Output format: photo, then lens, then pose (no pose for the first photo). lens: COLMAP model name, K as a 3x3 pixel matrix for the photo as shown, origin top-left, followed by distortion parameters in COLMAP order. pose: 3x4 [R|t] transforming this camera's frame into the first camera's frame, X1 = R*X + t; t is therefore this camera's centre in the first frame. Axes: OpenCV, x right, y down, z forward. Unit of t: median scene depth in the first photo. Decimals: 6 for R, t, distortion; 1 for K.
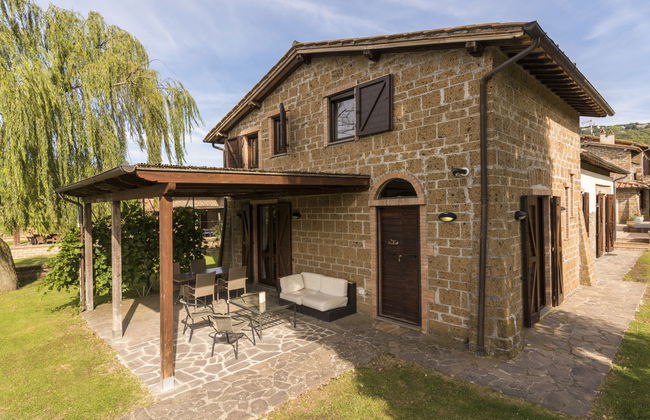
lens RADIAL K [[317.8, 0, 326.4], [0, 317.8, 209.1], [0, 0, 1]] dist [0.014197, -0.002775]
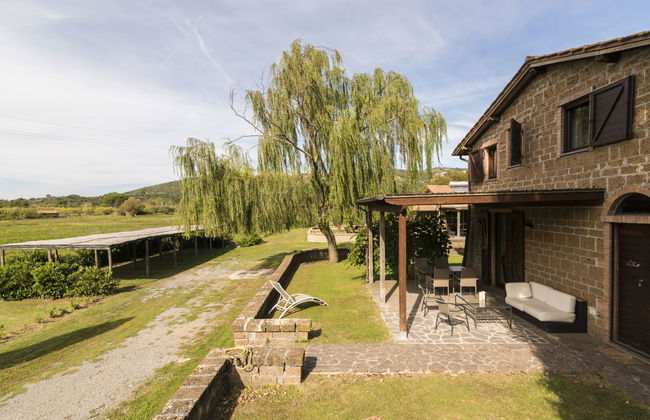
lens RADIAL K [[317.8, 0, 326.7], [0, 317.8, 210.1], [0, 0, 1]] dist [0.014197, -0.002775]
pose [[0.691290, 0.008898, -0.722523, 0.219923], [0.000312, 0.999920, 0.012612, -0.048036], [0.722578, -0.008944, 0.691232, -0.199439]]
